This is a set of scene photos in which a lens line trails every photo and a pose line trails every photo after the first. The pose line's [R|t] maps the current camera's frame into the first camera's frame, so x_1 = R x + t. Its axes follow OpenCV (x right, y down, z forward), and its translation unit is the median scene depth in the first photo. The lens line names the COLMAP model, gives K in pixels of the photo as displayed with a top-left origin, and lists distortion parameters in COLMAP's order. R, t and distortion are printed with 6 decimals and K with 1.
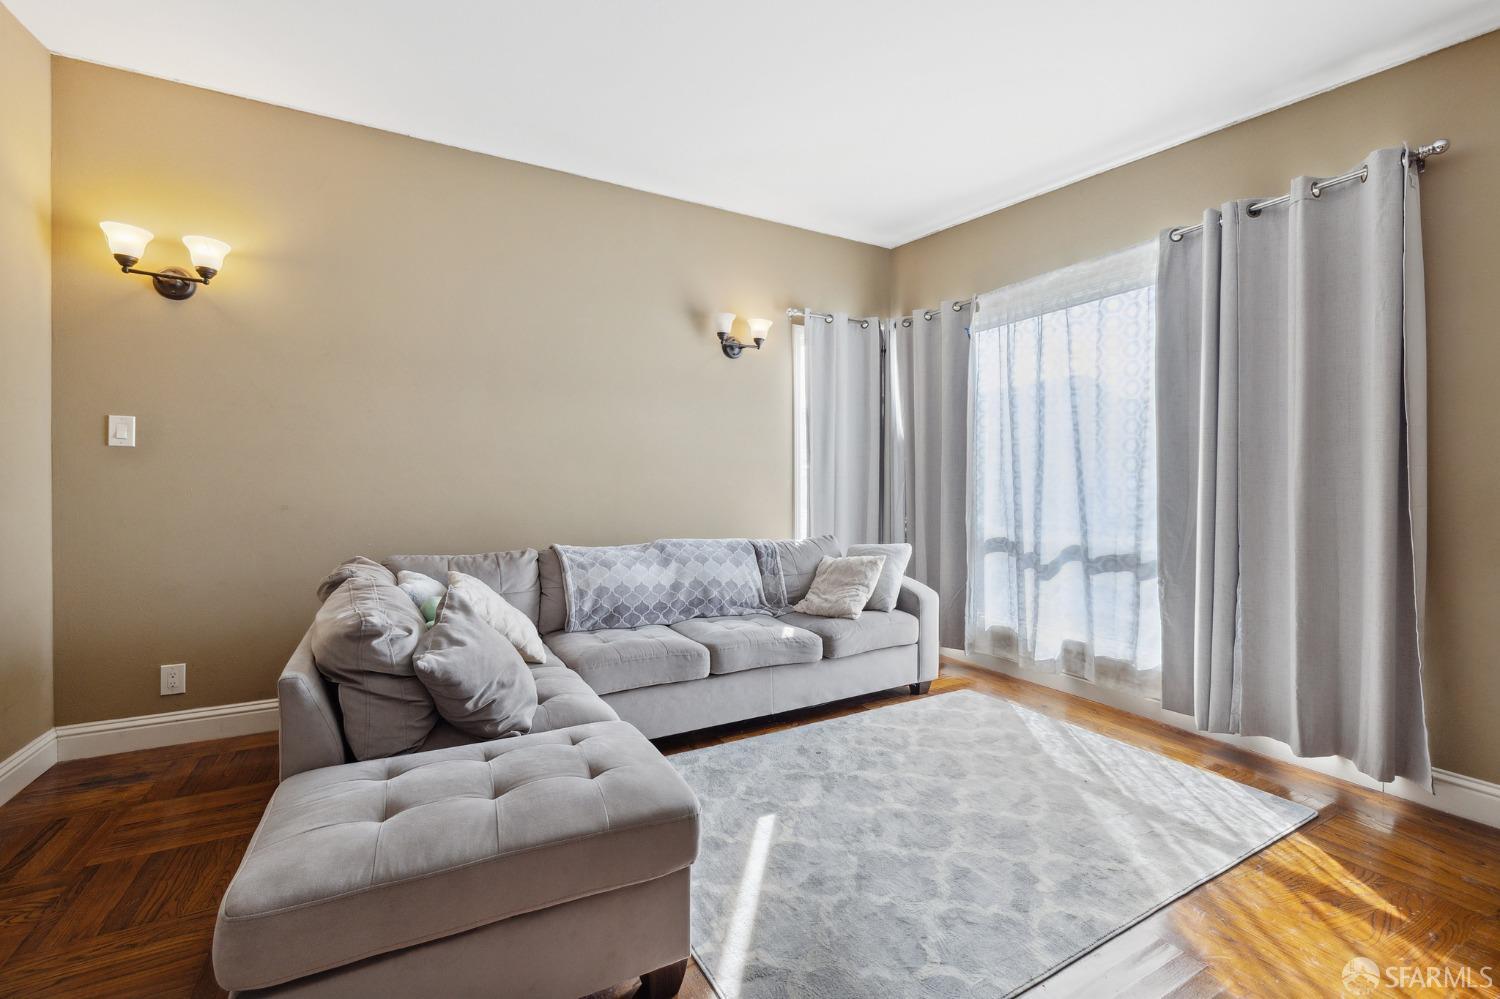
lens RADIAL K [[641.0, 0, 747.7], [0, 641.0, 491.1], [0, 0, 1]] dist [0.003868, 0.000334]
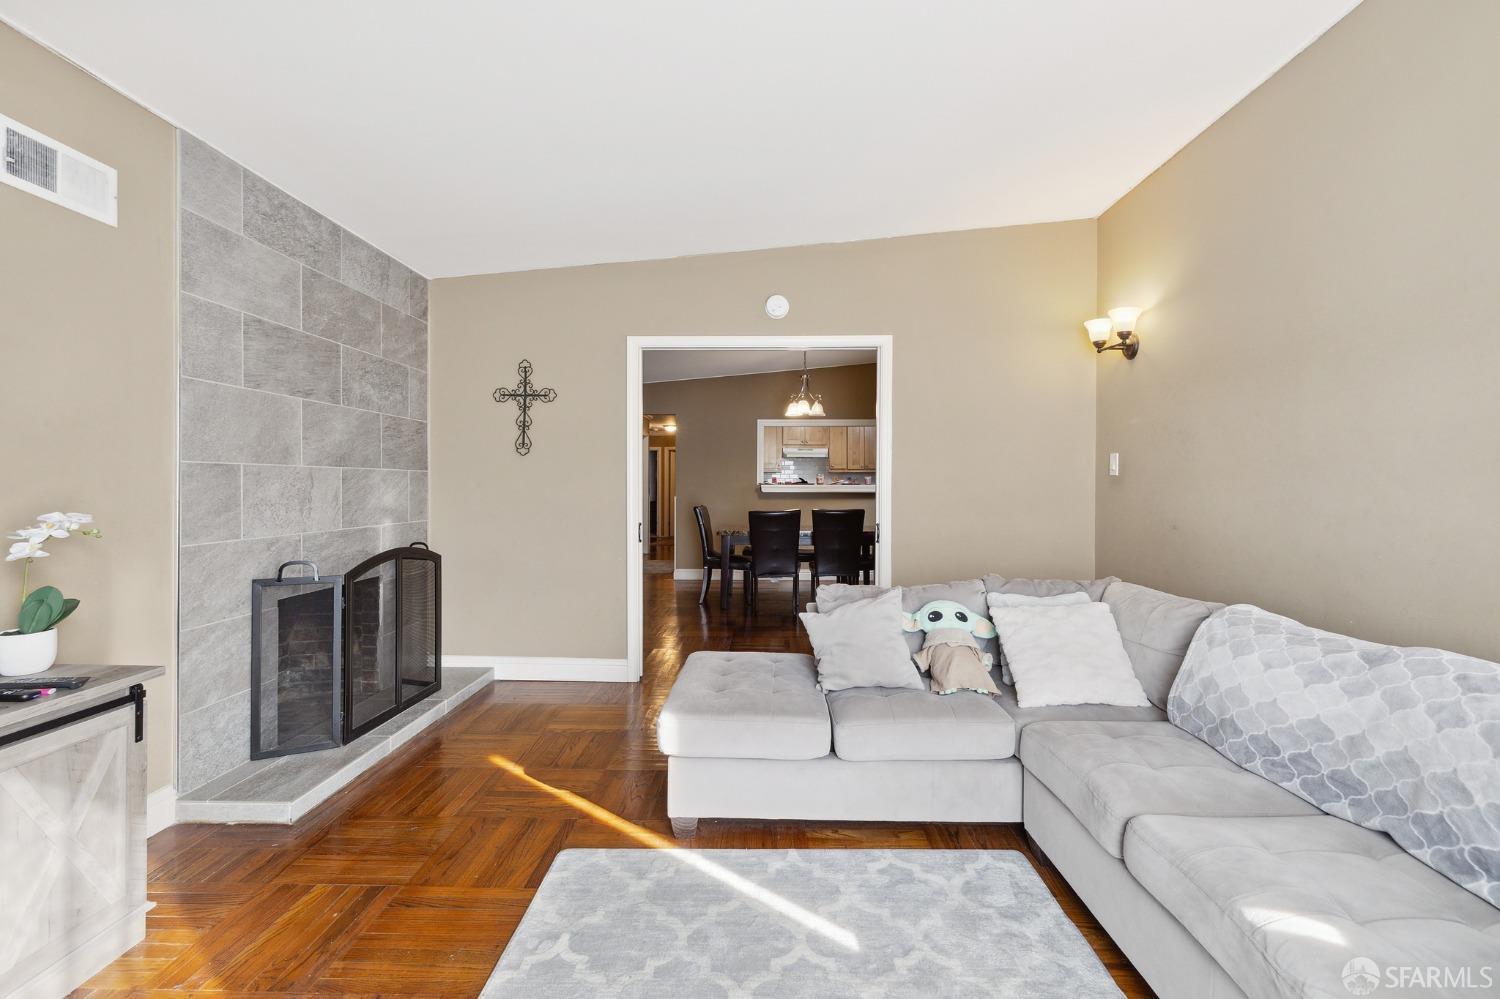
lens RADIAL K [[641.0, 0, 752.1], [0, 641.0, 493.1], [0, 0, 1]] dist [0.003868, 0.000334]
pose [[-0.499832, 0.003532, -0.866115, 0.558958], [-0.008432, 0.999924, 0.008944, -0.036378], [0.866081, 0.011774, -0.499764, 0.939412]]
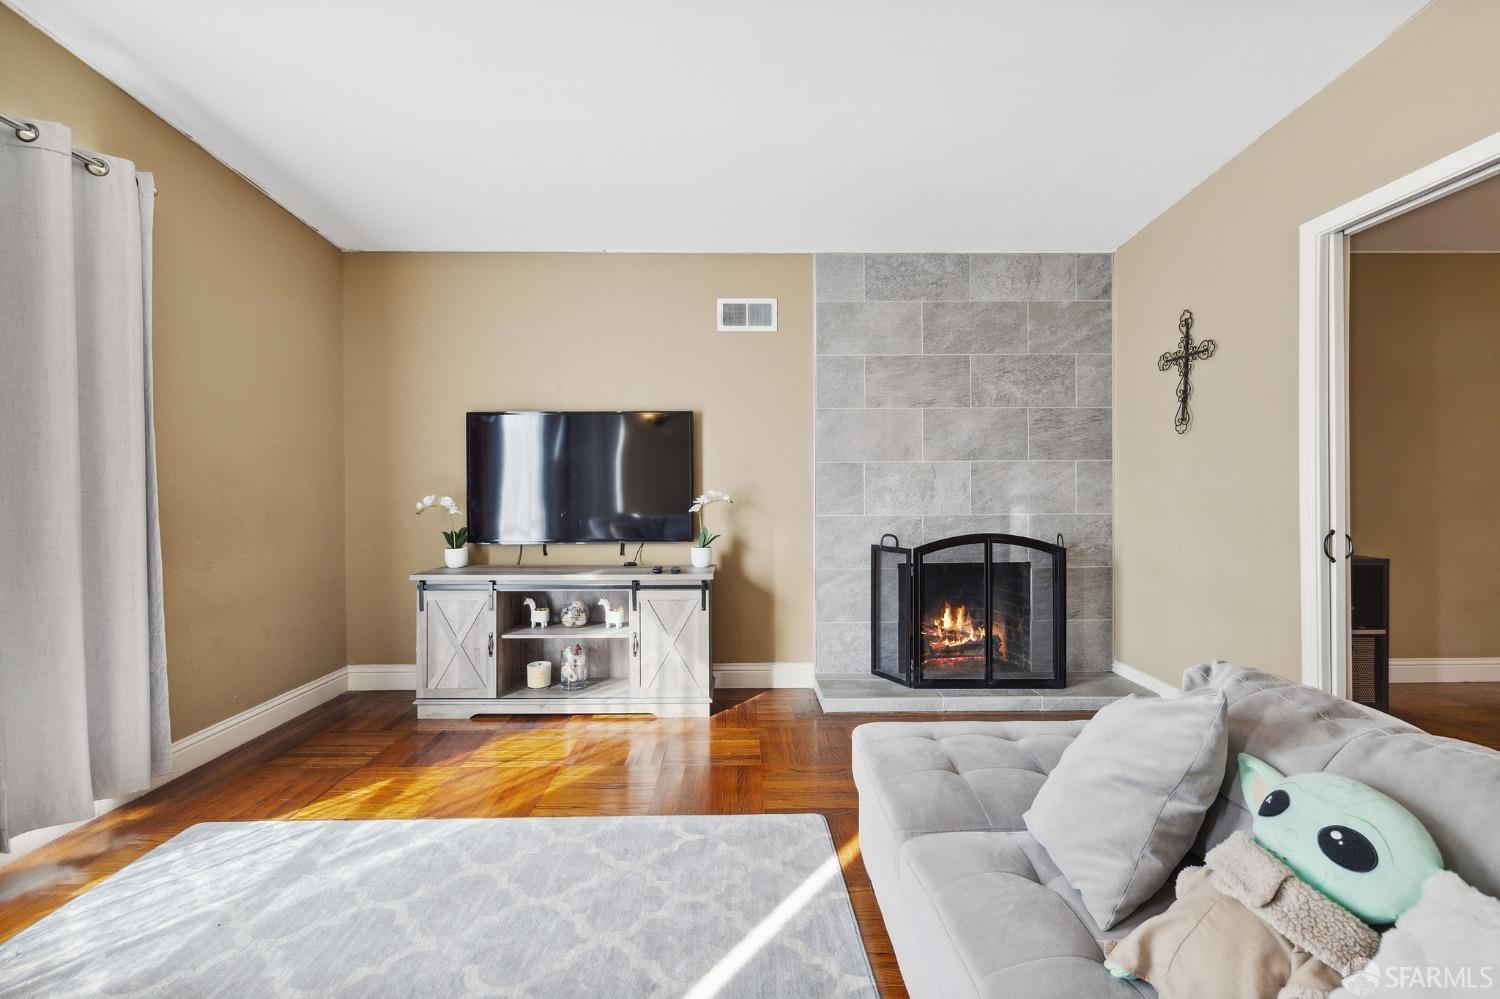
lens RADIAL K [[641.0, 0, 755.6], [0, 641.0, 495.8], [0, 0, 1]] dist [0.003868, 0.000334]
pose [[-0.891319, -0.002841, 0.453367, -0.246276], [0.003487, 0.999908, 0.013122, -0.013312], [-0.453363, 0.013277, -0.891227, 1.108490]]
